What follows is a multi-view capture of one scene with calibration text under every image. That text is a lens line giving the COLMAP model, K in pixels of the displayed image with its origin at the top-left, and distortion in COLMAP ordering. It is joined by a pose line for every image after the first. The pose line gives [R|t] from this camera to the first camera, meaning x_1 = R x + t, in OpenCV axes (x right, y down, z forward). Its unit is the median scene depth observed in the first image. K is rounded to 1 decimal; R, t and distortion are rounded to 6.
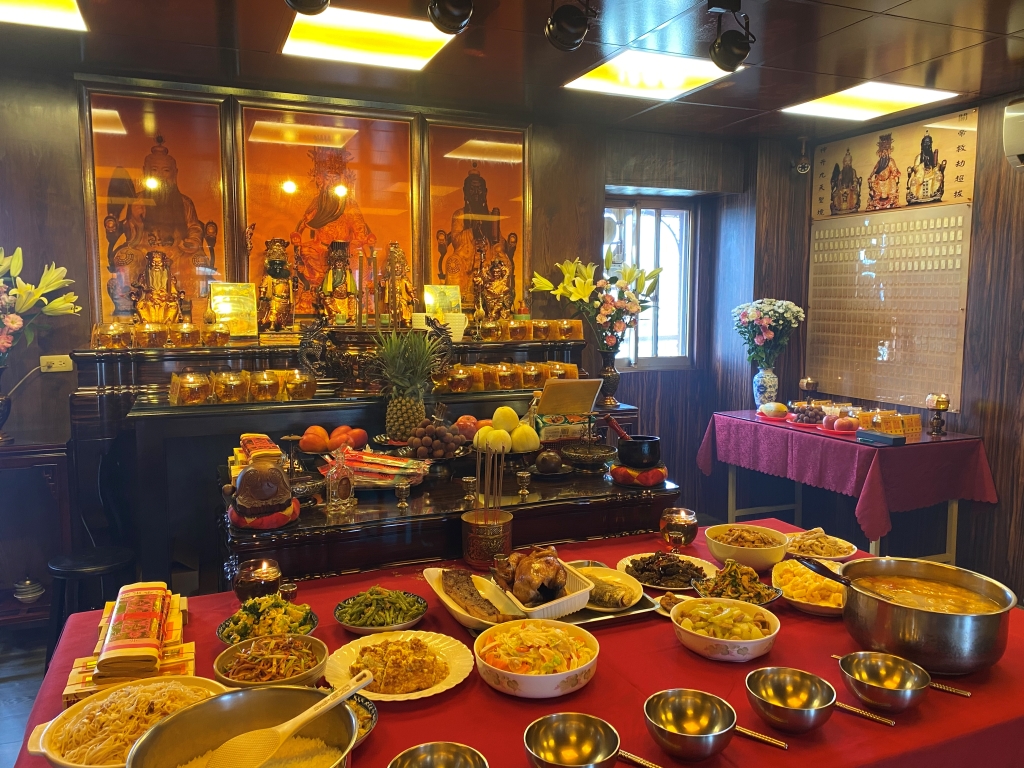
lens RADIAL K [[775.6, 0, 511.4], [0, 775.6, 378.5], [0, 0, 1]] dist [0.085907, -0.144078]
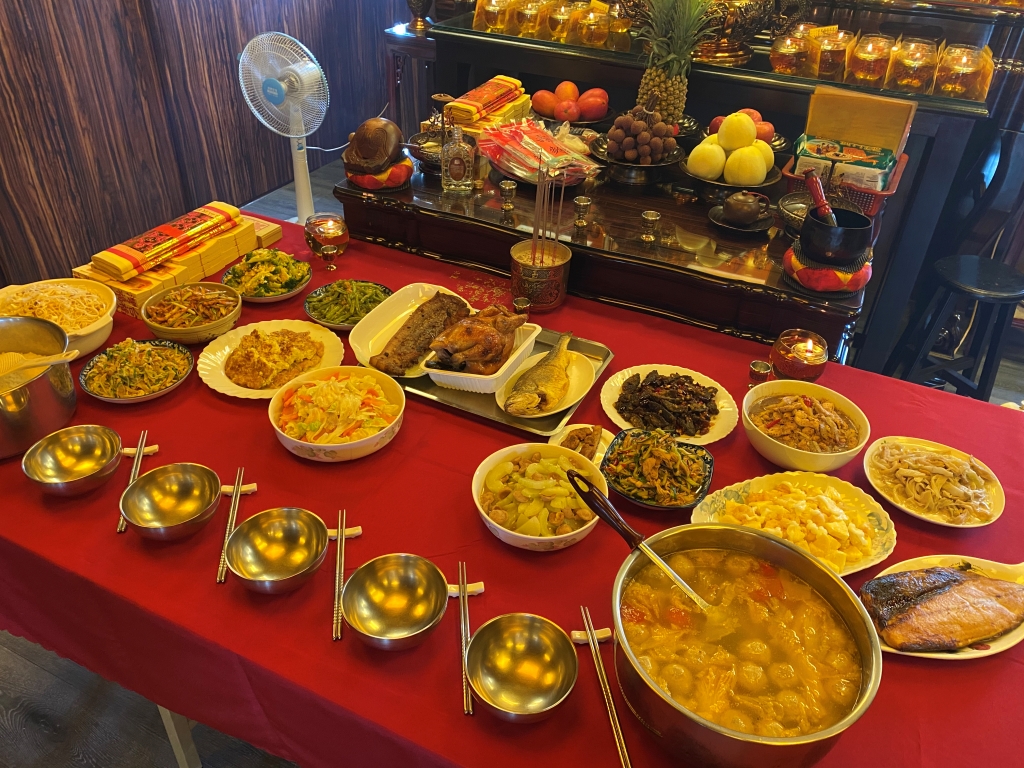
lens RADIAL K [[780.9, 0, 510.2], [0, 780.9, 379.0], [0, 0, 1]] dist [0.015194, -0.001391]
pose [[0.664230, 0.448716, -0.597873, 0.386881], [-0.110532, 0.849964, 0.515116, -0.103177], [0.739311, -0.276071, 0.614169, 0.313003]]
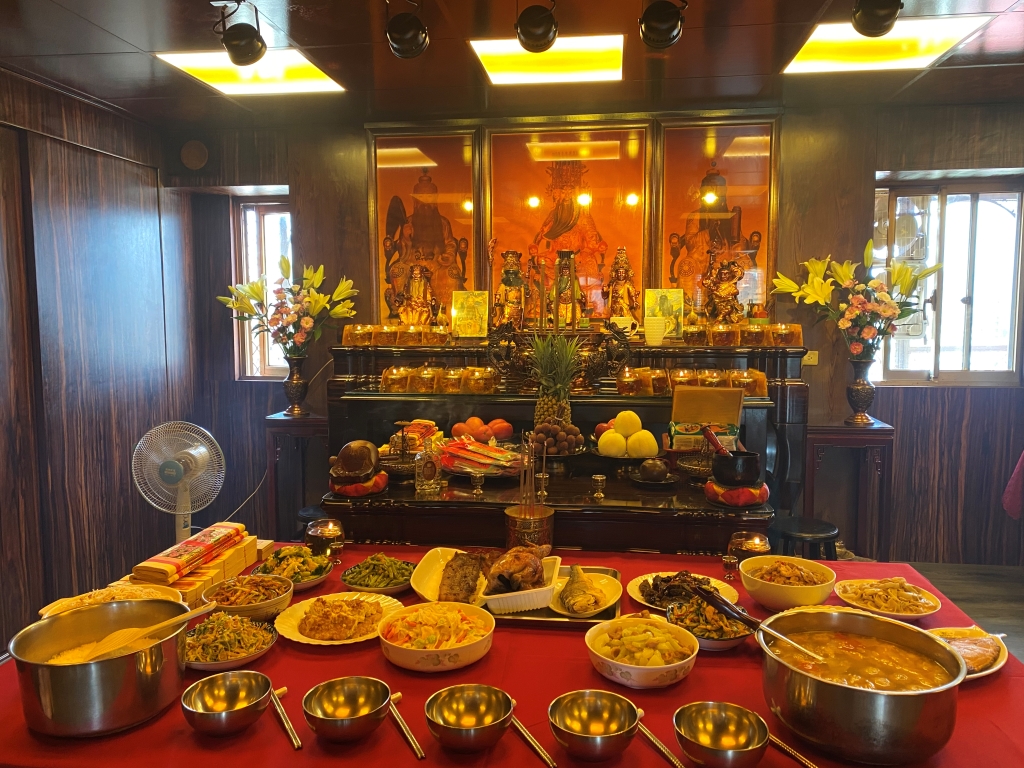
lens RADIAL K [[775.6, 0, 511.4], [0, 775.6, 378.5], [0, 0, 1]] dist [0.085907, -0.144078]
pose [[0.868524, 0.042054, -0.493860, 0.342274], [-0.045035, 0.998968, 0.005865, -0.004163], [0.493598, 0.017147, 0.869521, 0.058943]]
